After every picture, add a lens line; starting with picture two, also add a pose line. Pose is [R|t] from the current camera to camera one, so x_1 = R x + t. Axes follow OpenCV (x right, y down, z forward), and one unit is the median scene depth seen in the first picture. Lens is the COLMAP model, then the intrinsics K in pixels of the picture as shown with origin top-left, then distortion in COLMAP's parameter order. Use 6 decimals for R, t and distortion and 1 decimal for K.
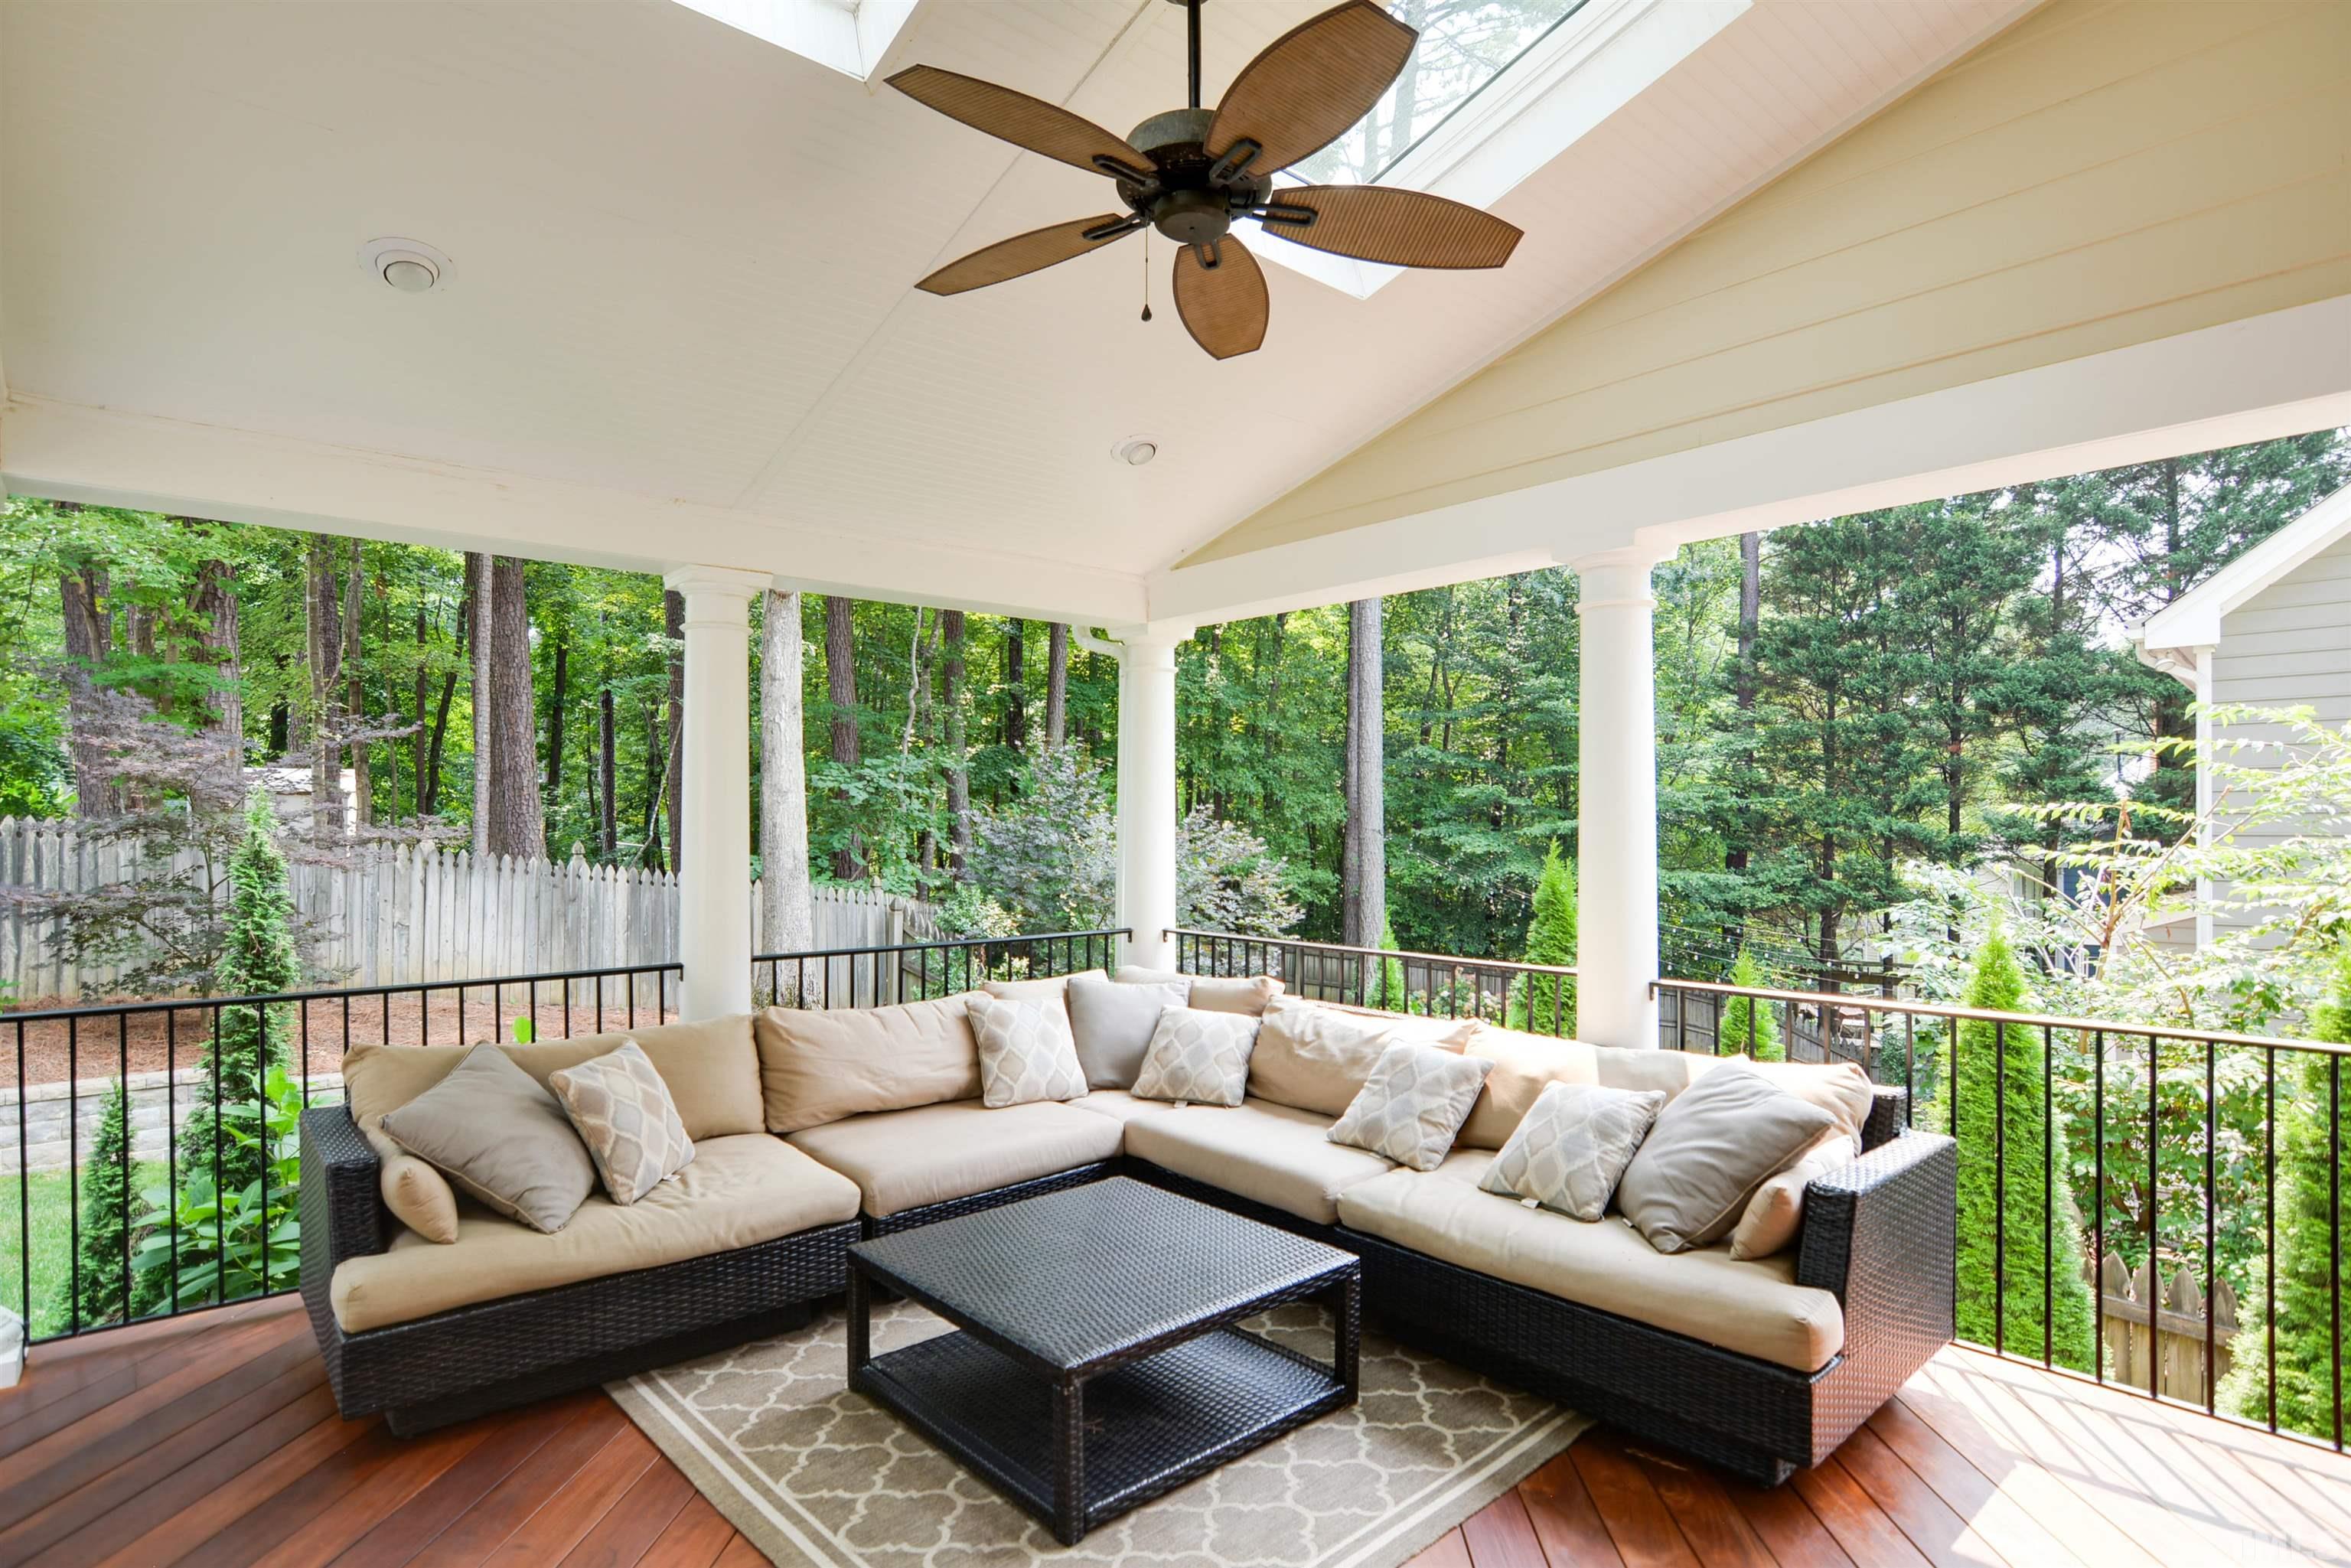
lens RADIAL K [[1148.4, 0, 1175.5], [0, 1148.4, 784.0], [0, 0, 1]] dist [-0.028165, 0.000490]
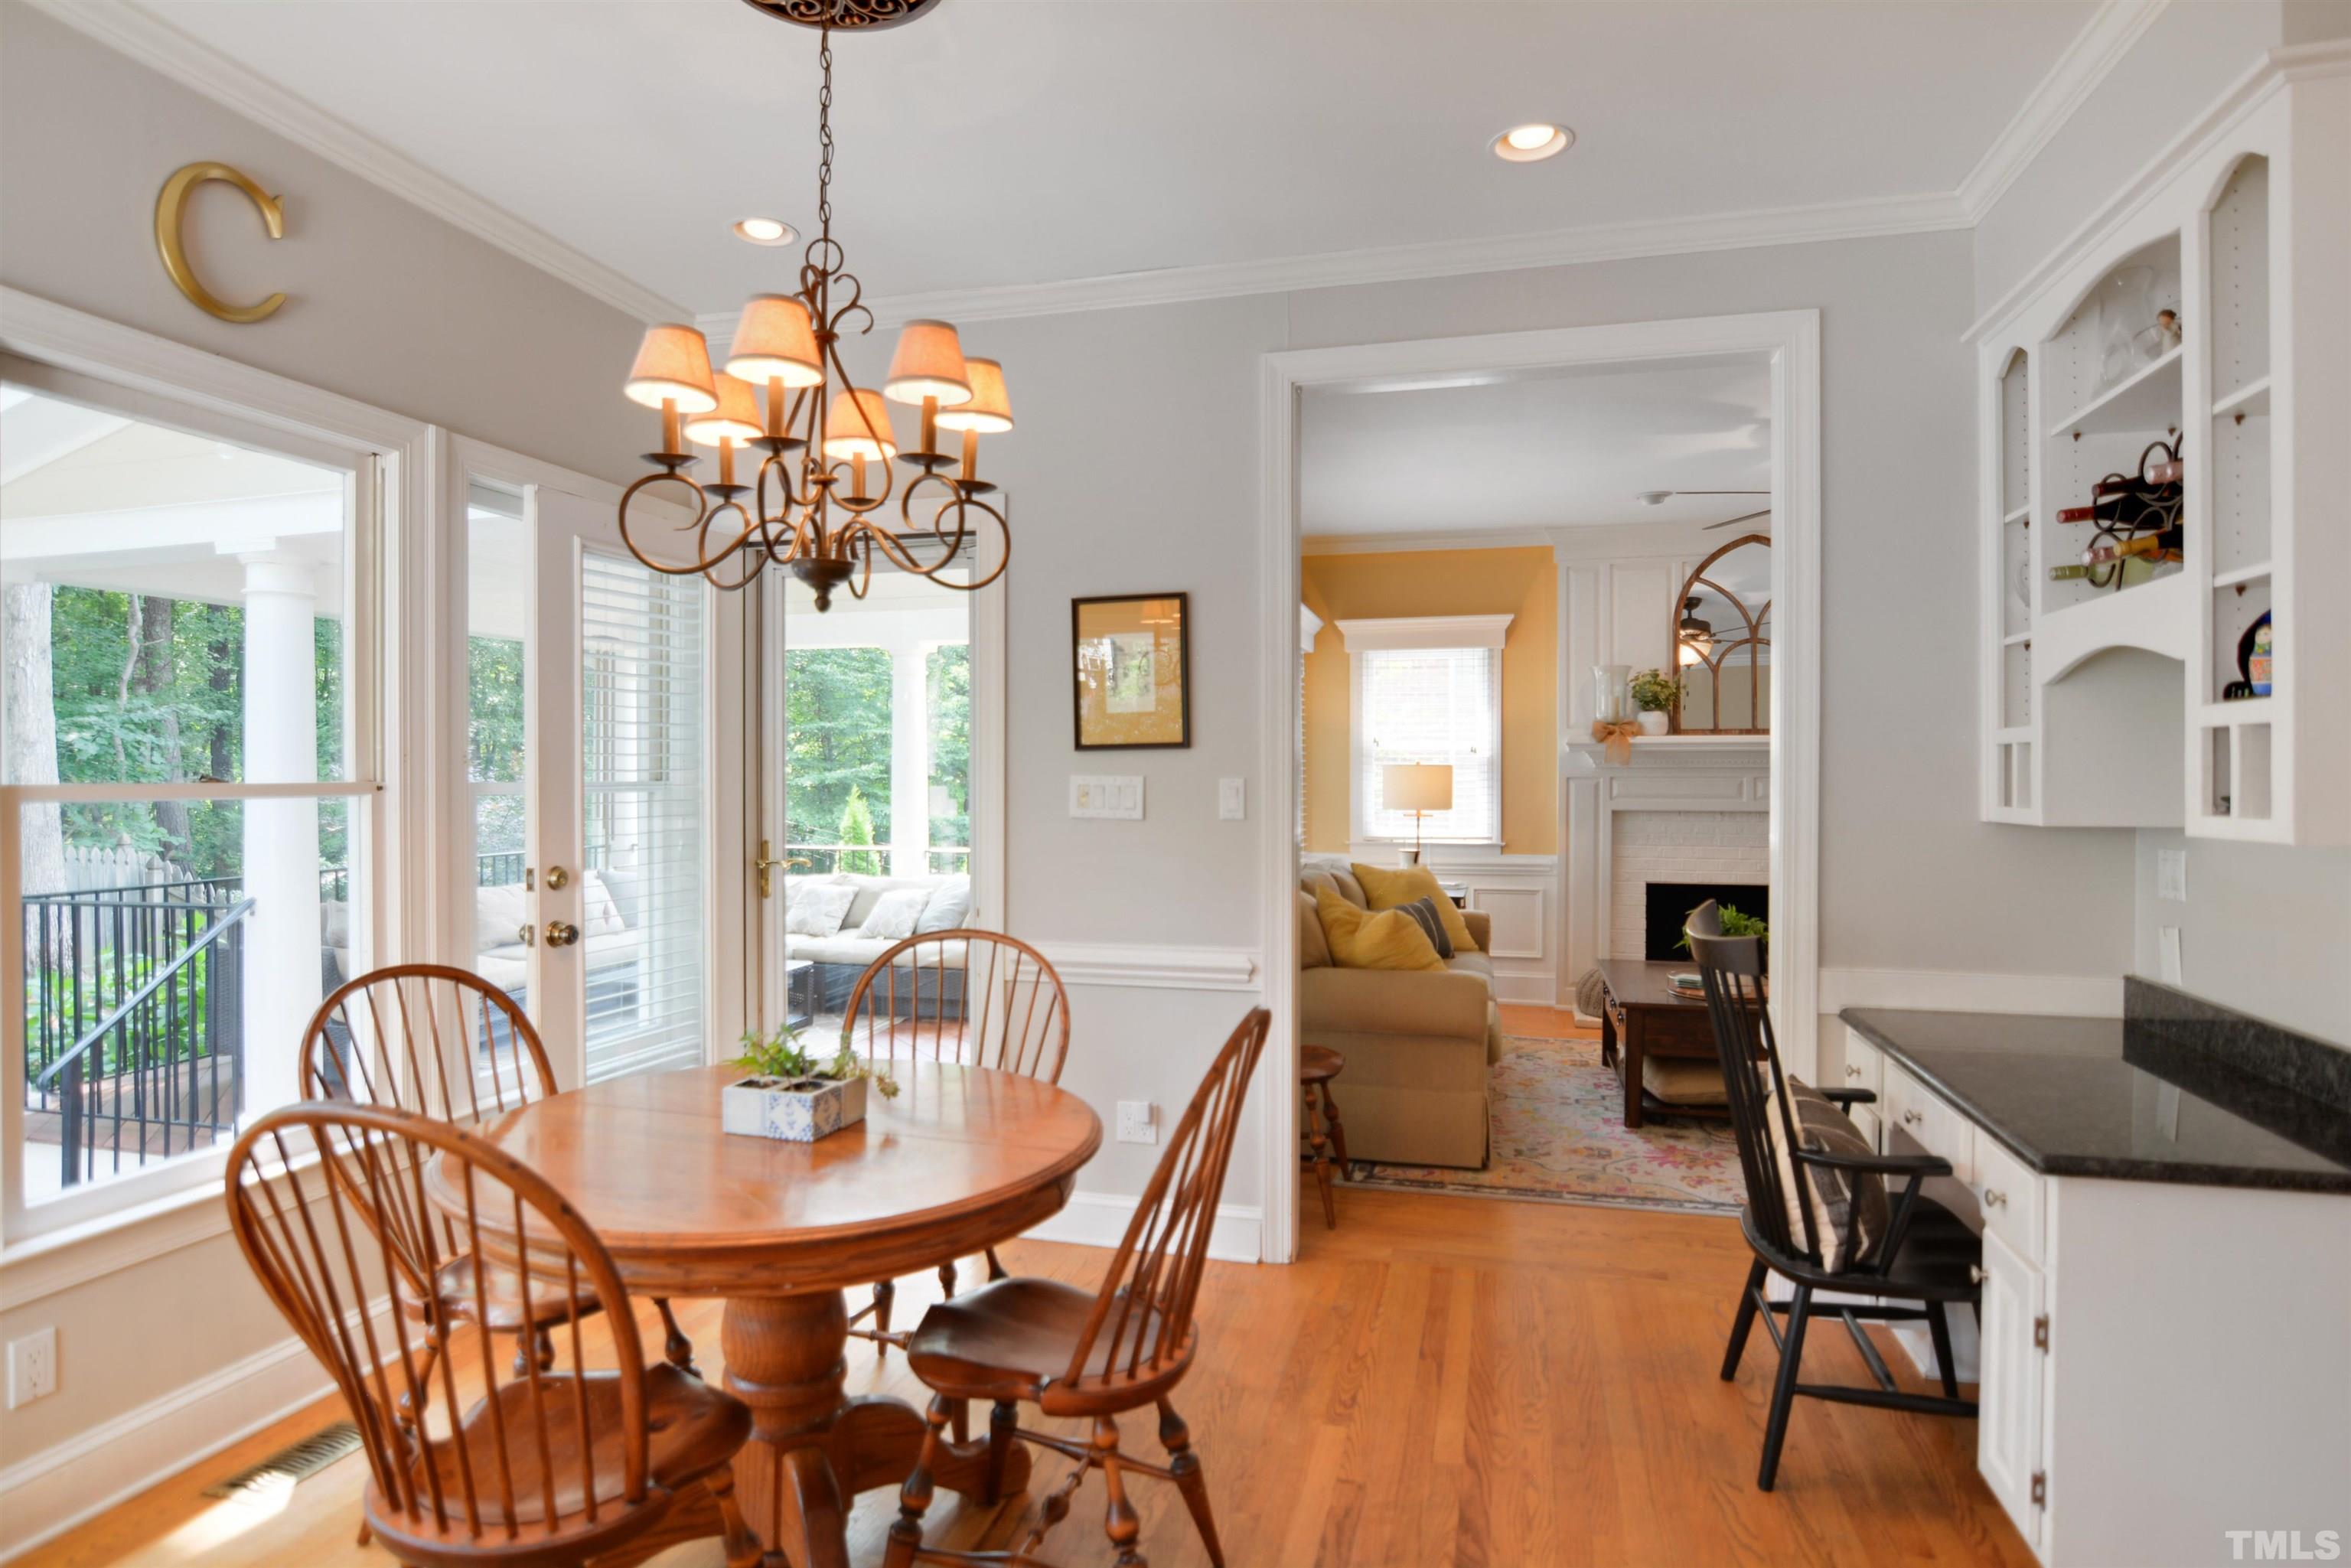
lens RADIAL K [[1308.7, 0, 1174.0], [0, 1308.7, 779.7], [0, 0, 1]] dist [-0.001715, -0.000060]
pose [[0.821666, -0.003825, 0.569956, -0.522473], [-0.018747, 0.999255, 0.033734, -0.045682], [-0.569661, -0.038403, 0.820982, -1.112962]]
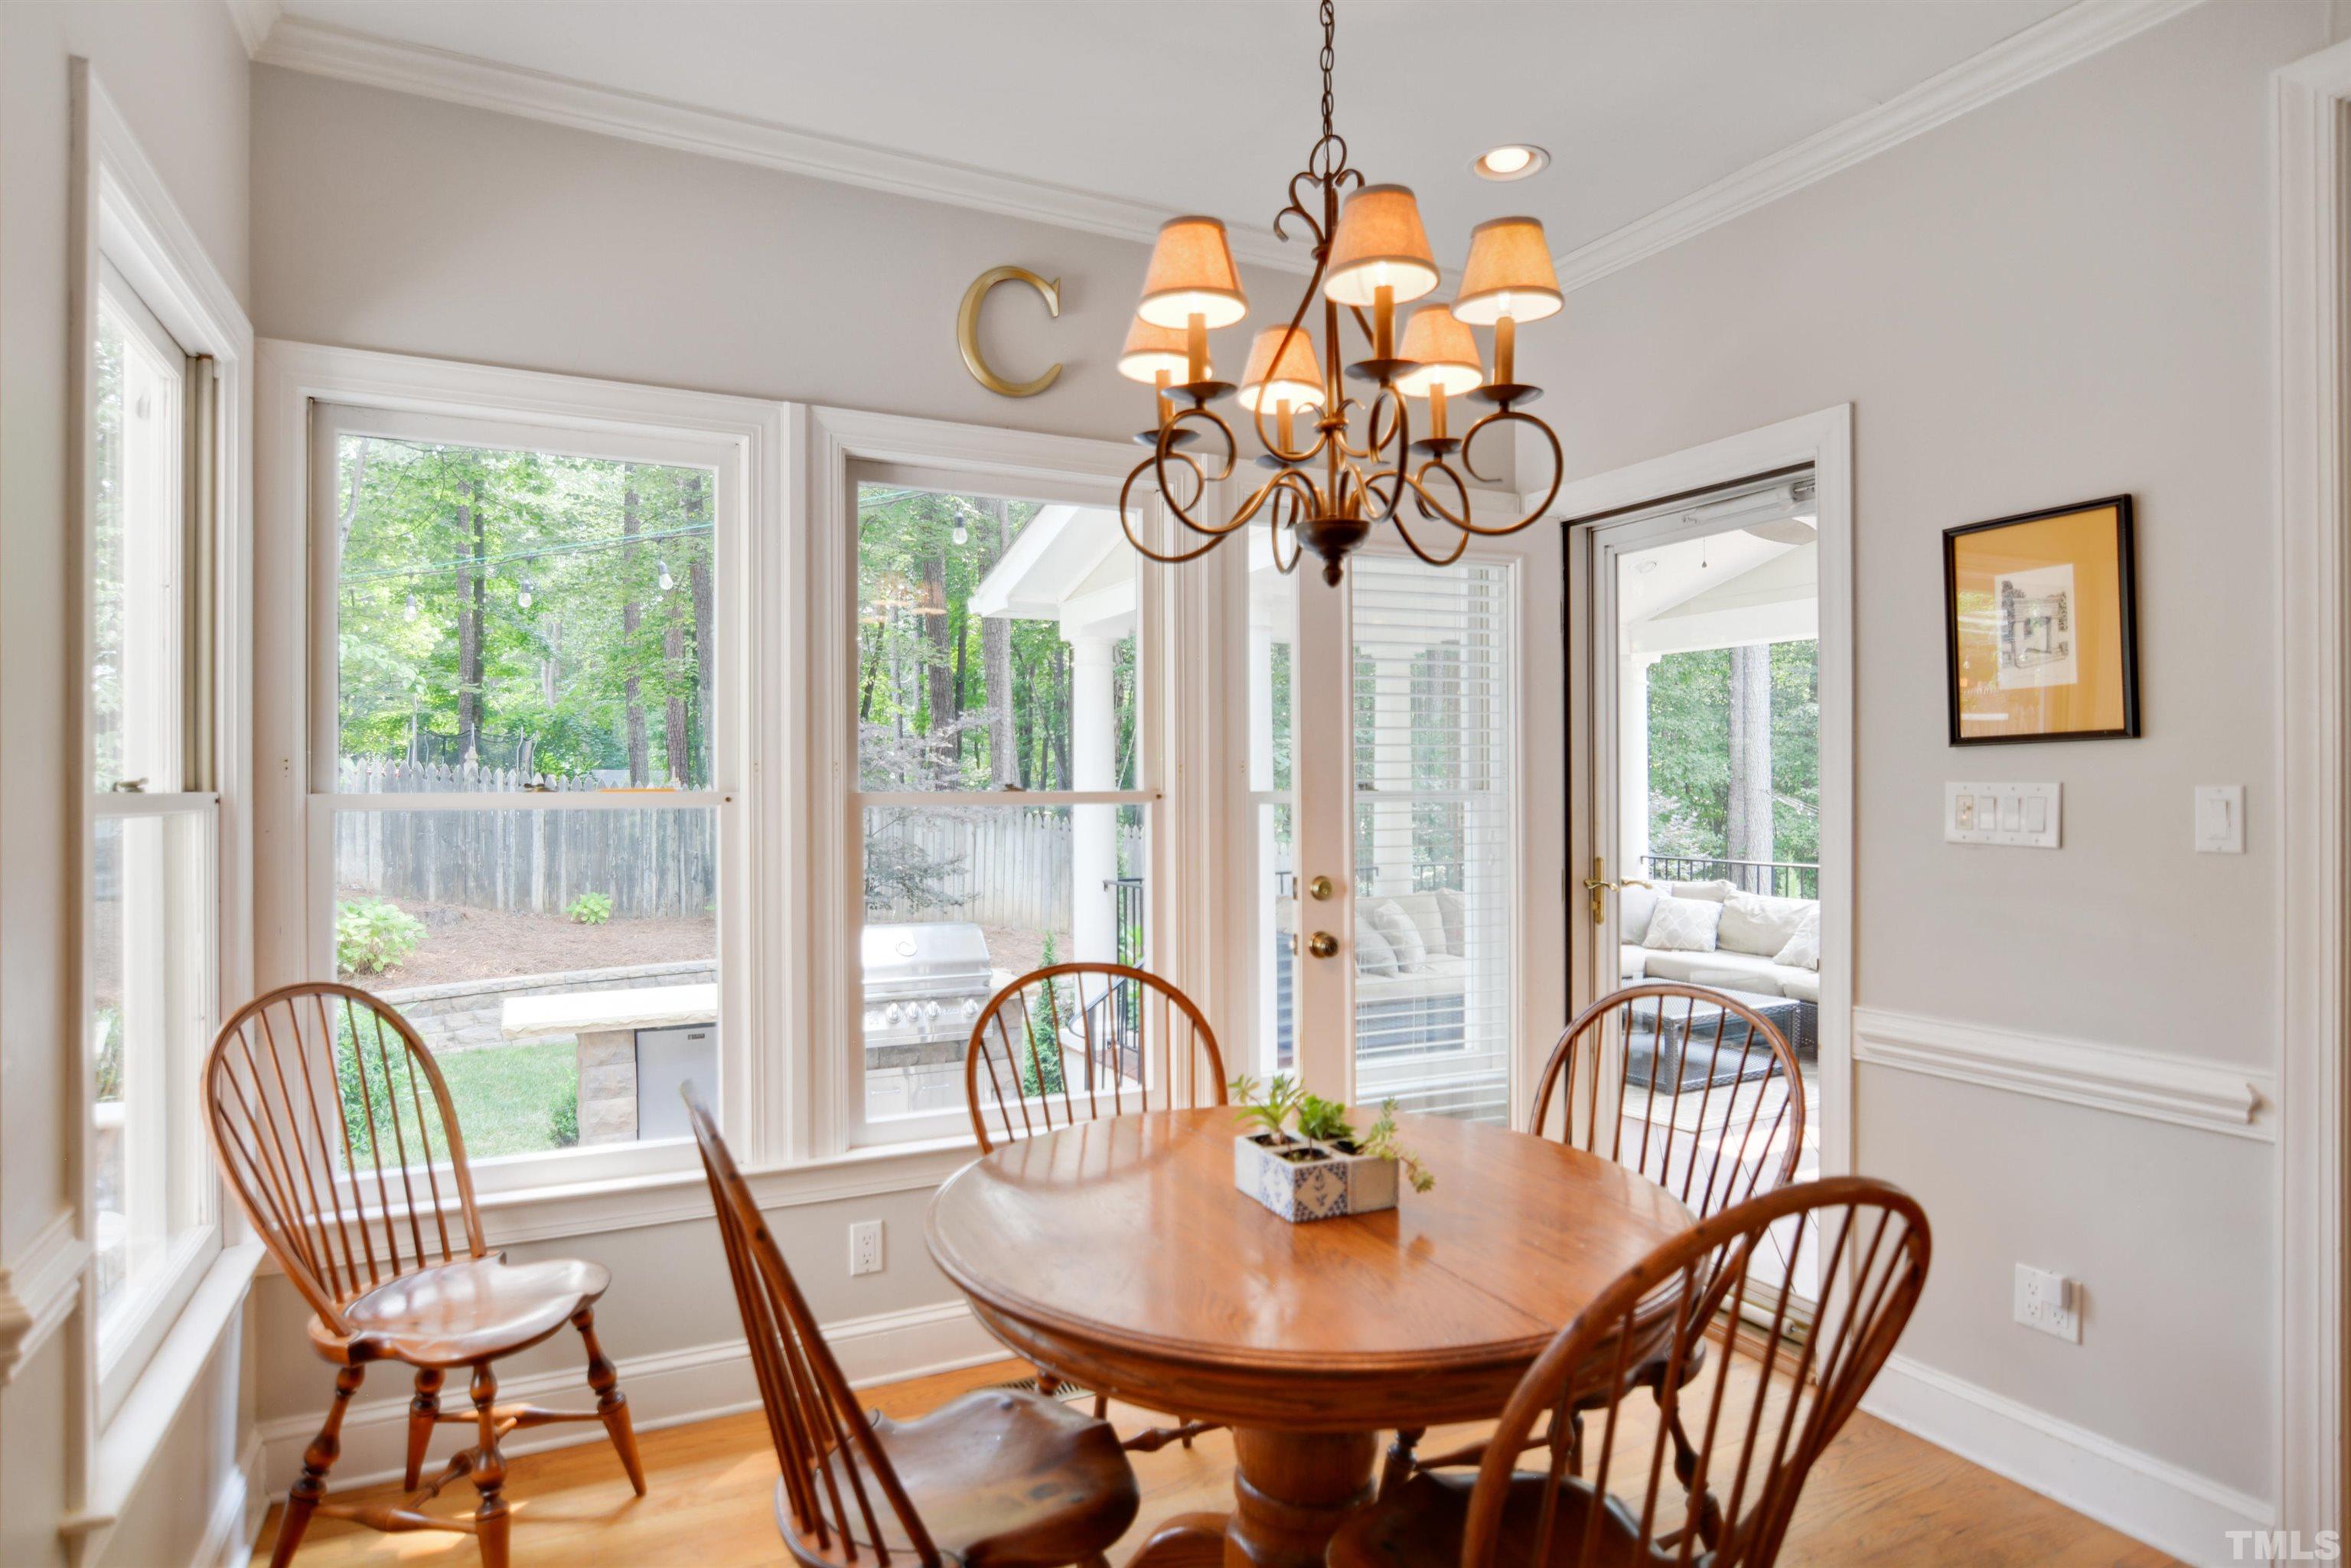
lens RADIAL K [[1310.7, 0, 1163.9], [0, 1310.7, 786.8], [0, 0, 1]] dist [-0.017233, 0.000899]
pose [[0.970285, -0.005288, -0.241909, -0.253111], [0.013962, 0.999319, 0.034158, -0.040806], [0.241563, -0.036521, 0.969698, -1.025851]]
